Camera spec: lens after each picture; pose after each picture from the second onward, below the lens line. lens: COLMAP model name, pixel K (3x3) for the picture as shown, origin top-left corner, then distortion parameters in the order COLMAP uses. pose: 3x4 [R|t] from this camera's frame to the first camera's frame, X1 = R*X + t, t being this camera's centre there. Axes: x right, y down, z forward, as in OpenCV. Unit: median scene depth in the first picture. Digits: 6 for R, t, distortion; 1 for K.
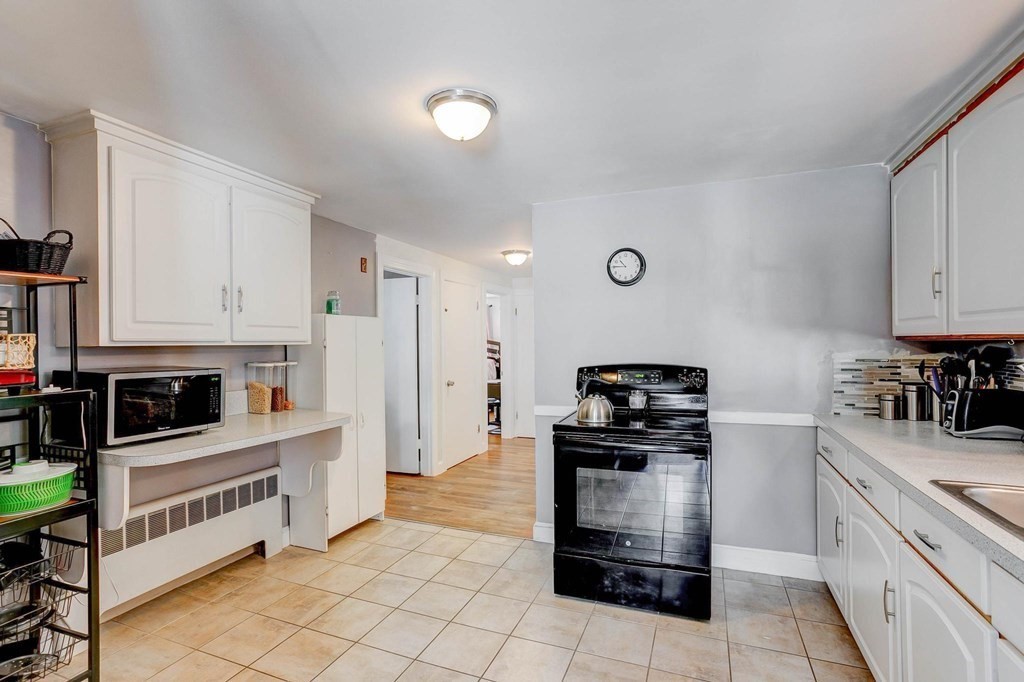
lens RADIAL K [[490.9, 0, 506.5], [0, 490.9, 343.0], [0, 0, 1]] dist [-0.045494, 0.033389]
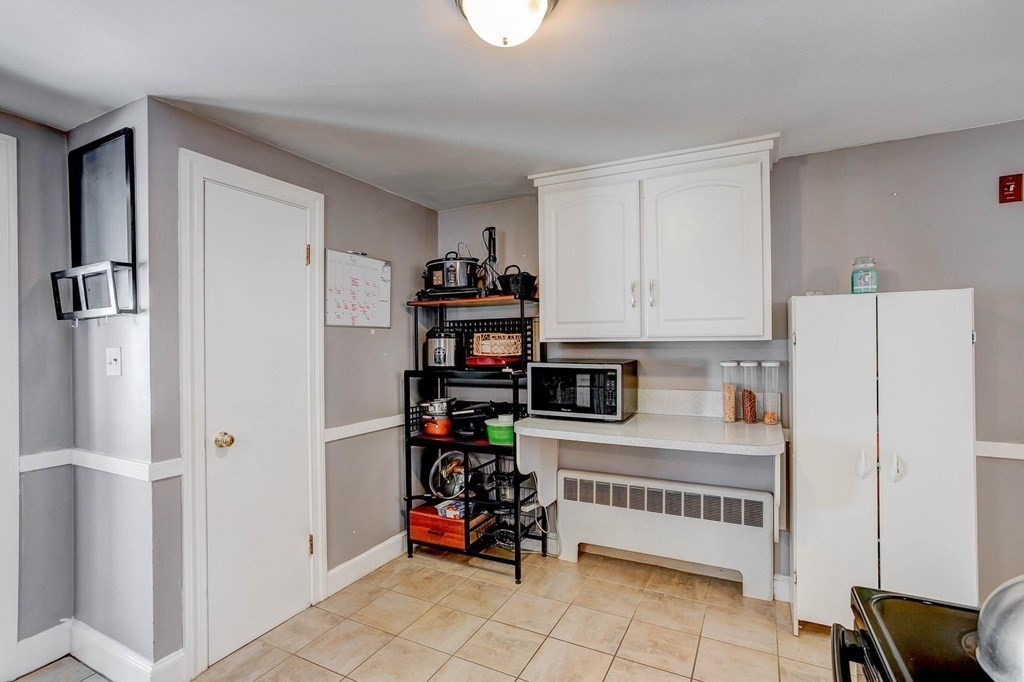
lens RADIAL K [[490.9, 0, 506.5], [0, 490.9, 343.0], [0, 0, 1]] dist [-0.045494, 0.033389]
pose [[-0.088992, 0.011128, -0.995970, 0.432239], [0.008206, 0.999912, 0.010439, -0.004636], [0.995999, -0.007244, -0.089075, 0.783784]]
